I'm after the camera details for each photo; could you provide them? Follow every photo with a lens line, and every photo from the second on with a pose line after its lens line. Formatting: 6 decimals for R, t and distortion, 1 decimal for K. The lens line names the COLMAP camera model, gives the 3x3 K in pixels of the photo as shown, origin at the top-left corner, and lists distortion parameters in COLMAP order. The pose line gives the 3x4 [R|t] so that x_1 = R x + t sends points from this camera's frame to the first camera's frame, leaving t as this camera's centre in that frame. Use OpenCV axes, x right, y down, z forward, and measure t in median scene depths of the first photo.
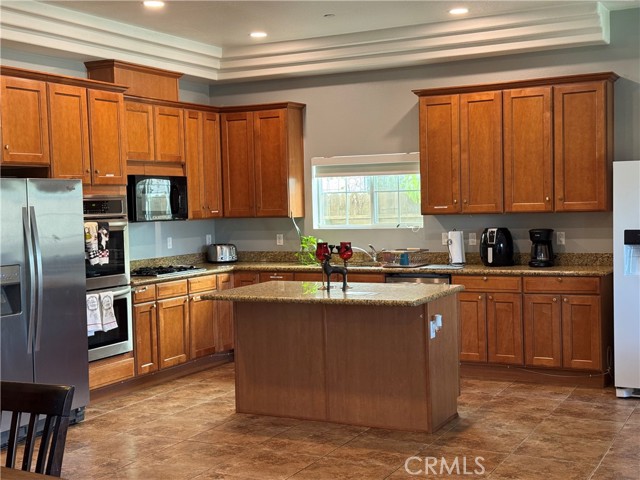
lens RADIAL K [[888.7, 0, 319.4], [0, 888.7, 243.3], [0, 0, 1]] dist [0.134143, 0.000000]
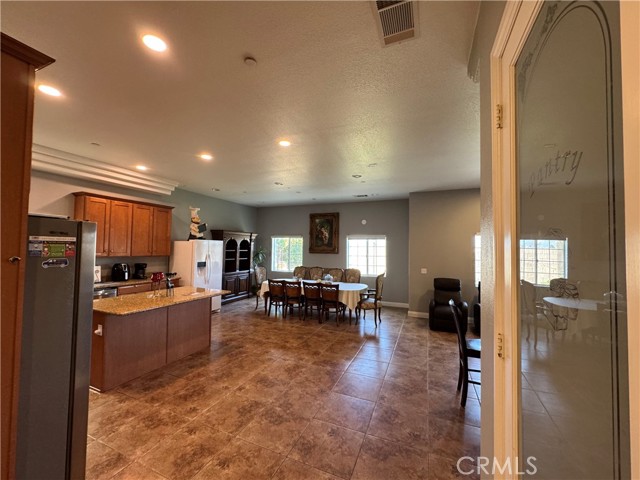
lens RADIAL K [[255.3, 0, 318.2], [0, 255.3, 241.1], [0, 0, 1]] dist [0.001959, 0.000118]
pose [[-0.080011, 0.055567, 0.995244, -0.489817], [0.034436, 0.998003, -0.052953, -0.023383], [-0.996199, 0.030035, -0.081765, 0.596060]]
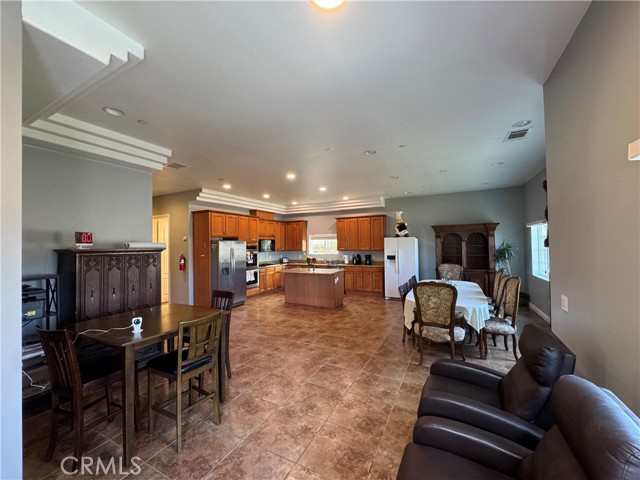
lens RADIAL K [[255.3, 0, 320.4], [0, 255.3, 237.2], [0, 0, 1]] dist [0.001959, 0.000118]
pose [[0.999940, 0.010740, -0.002125, 0.049352], [-0.010874, 0.996804, -0.079145, -0.002322], [0.001268, 0.079164, 0.996861, -0.083430]]
